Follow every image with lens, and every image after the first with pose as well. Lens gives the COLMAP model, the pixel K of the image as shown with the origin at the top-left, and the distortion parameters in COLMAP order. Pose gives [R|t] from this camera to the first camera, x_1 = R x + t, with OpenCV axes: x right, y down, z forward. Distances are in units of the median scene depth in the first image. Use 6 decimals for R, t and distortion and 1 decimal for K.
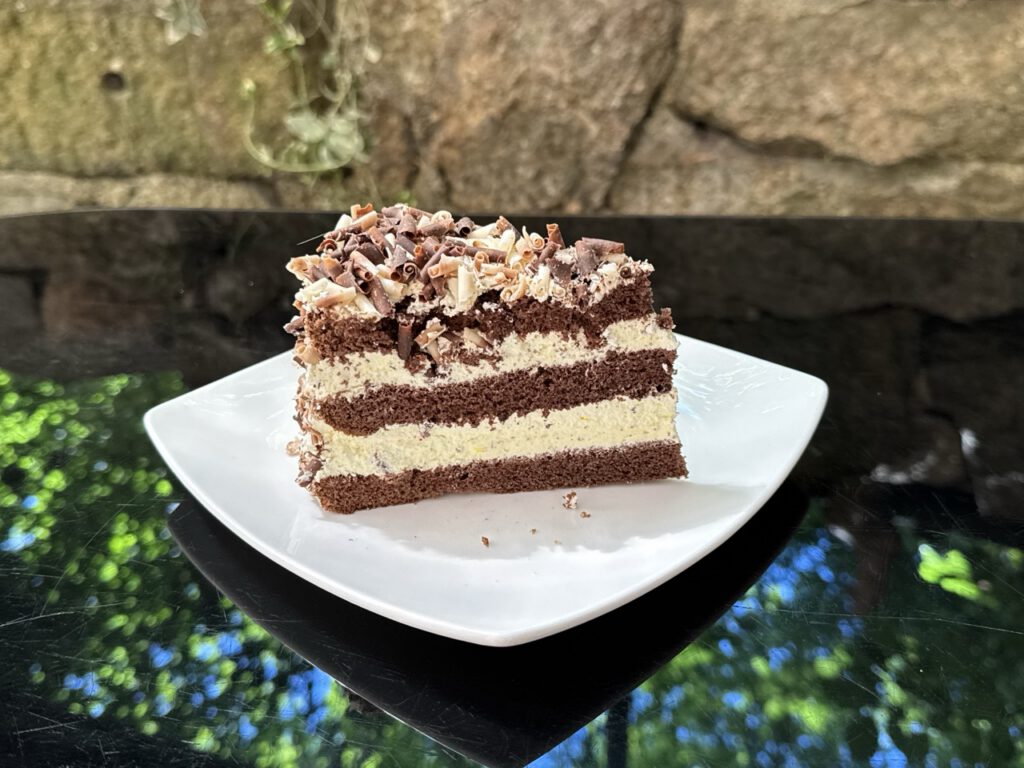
lens RADIAL K [[1022.7, 0, 512.0], [0, 1022.7, 384.0], [0, 0, 1]] dist [0.161579, -0.477453]
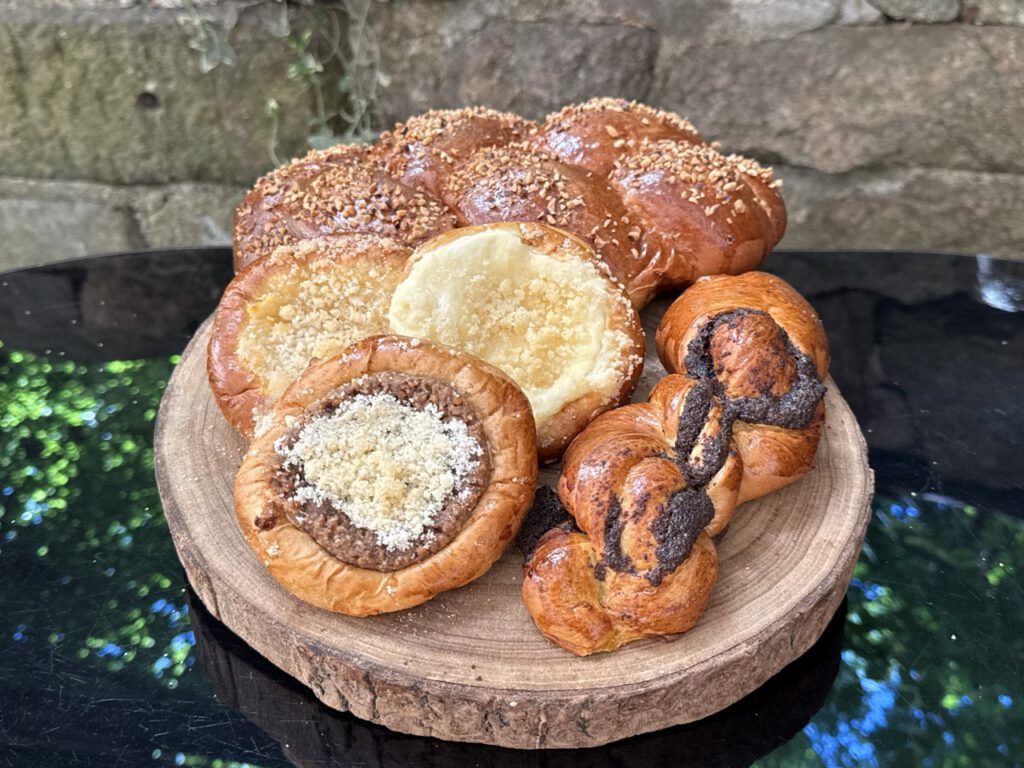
lens RADIAL K [[1024.9, 0, 520.7], [0, 1024.9, 386.8], [0, 0, 1]] dist [0.139908, -0.404638]
pose [[0.999741, -0.013179, 0.018552, -0.010683], [0.012372, 0.998998, 0.043002, -0.029974], [-0.019100, -0.042761, 0.998903, -0.139779]]
